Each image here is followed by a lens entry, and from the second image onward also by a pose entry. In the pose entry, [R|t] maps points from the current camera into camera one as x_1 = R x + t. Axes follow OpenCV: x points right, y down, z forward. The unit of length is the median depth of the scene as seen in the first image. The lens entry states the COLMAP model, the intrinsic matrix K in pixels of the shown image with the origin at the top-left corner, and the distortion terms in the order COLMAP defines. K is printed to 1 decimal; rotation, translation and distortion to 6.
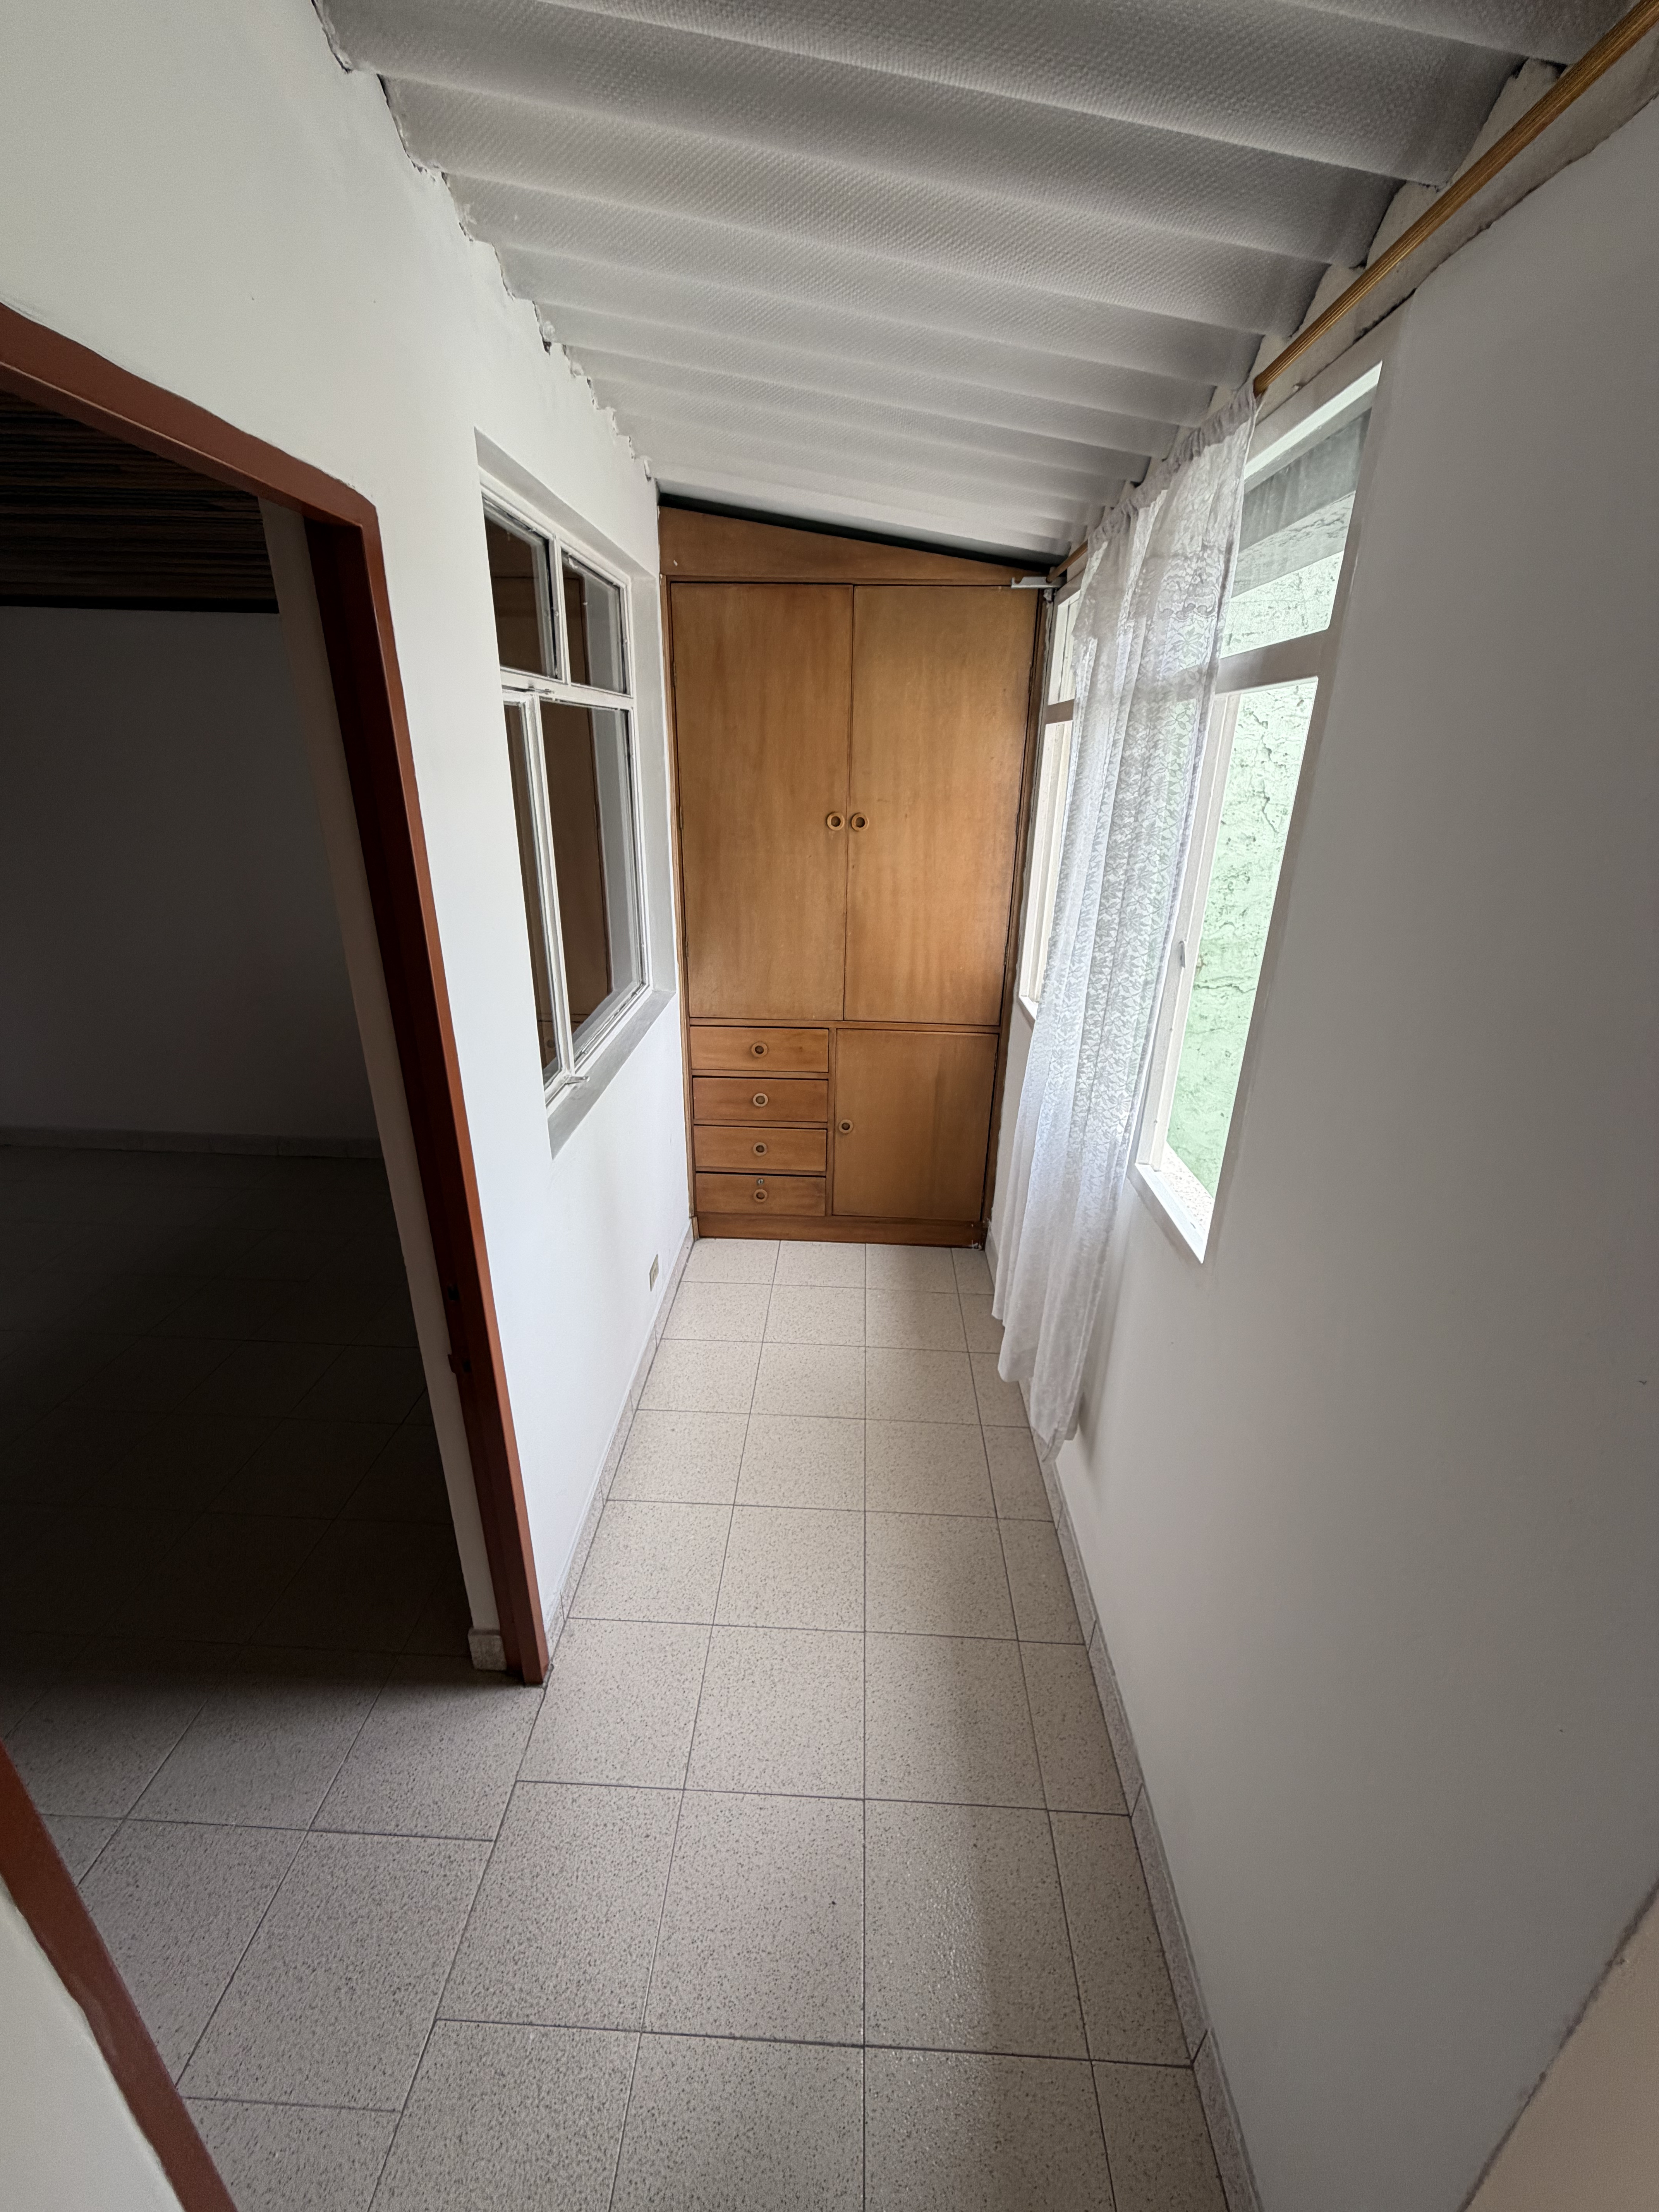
lens RADIAL K [[883.3, 0, 828.1], [0, 883.3, 1102.2], [0, 0, 1]] dist [0.001373, -0.001164]
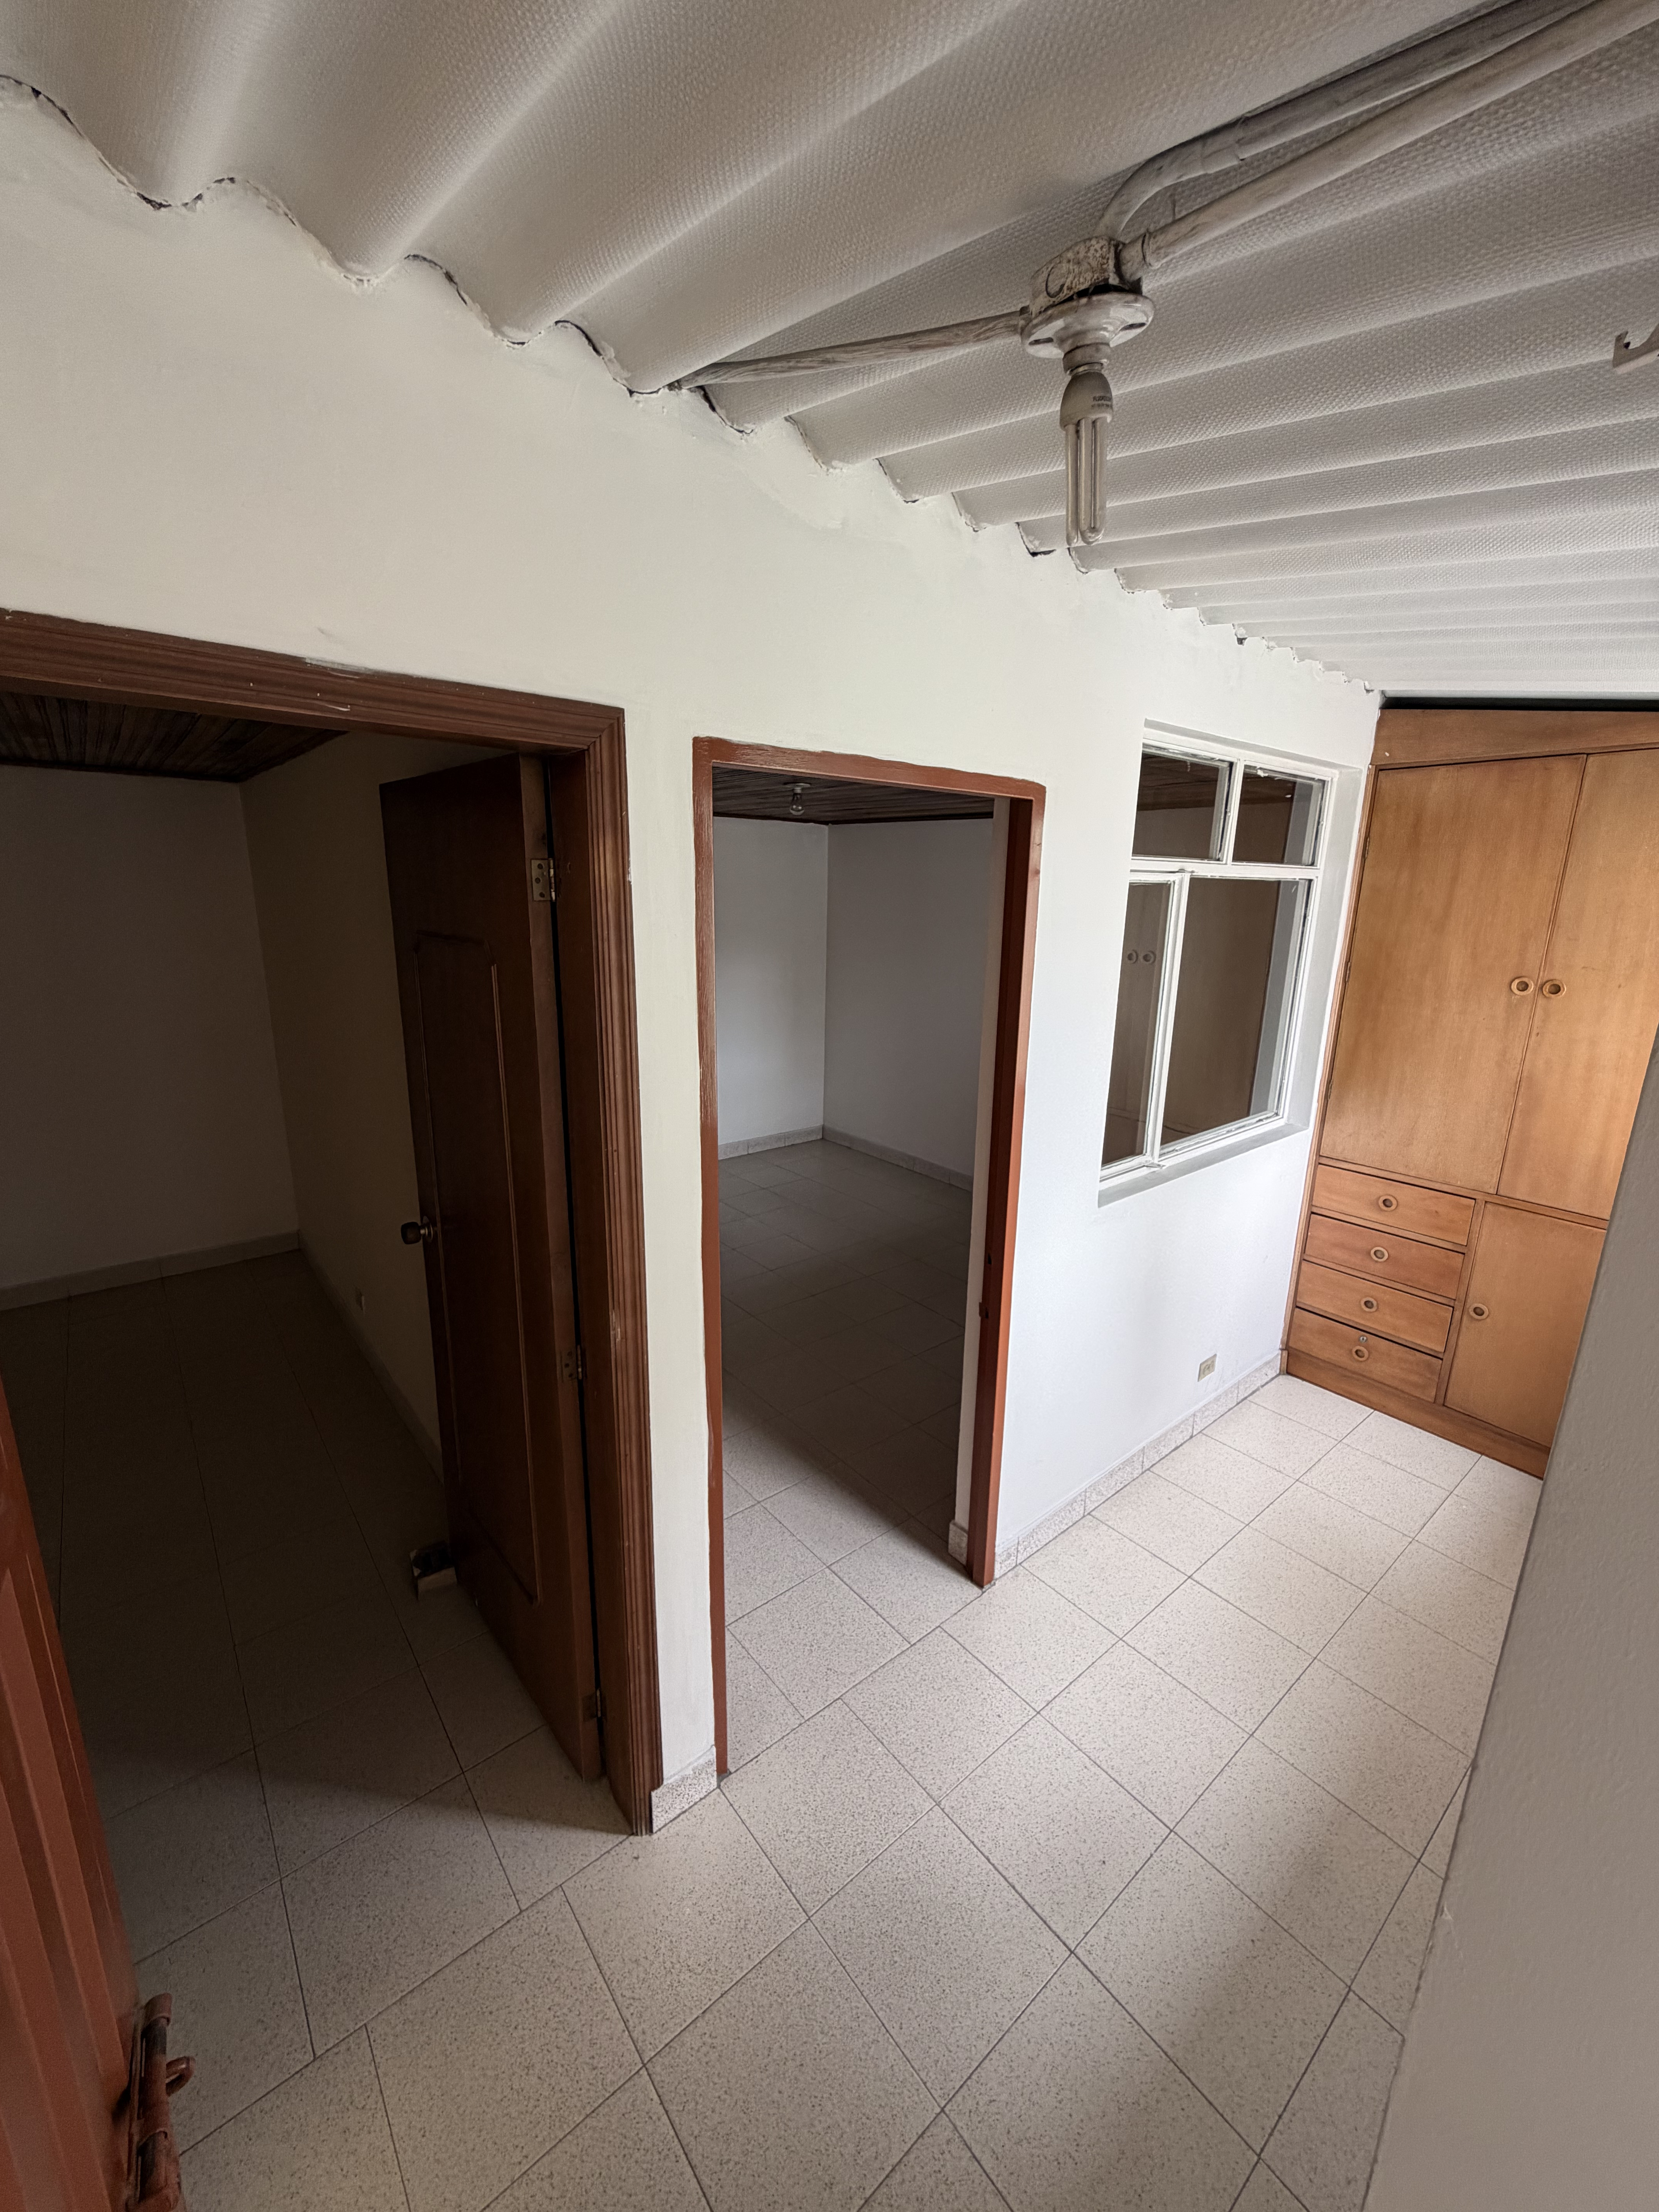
lens RADIAL K [[883.3, 0, 826.7], [0, 883.3, 1102.7], [0, 0, 1]] dist [0.001373, -0.001164]
pose [[0.659761, 0.172485, -0.731413, 0.226188], [-0.283155, 0.958625, -0.029348, 0.042313], [0.696088, 0.226466, 0.681303, -0.140438]]
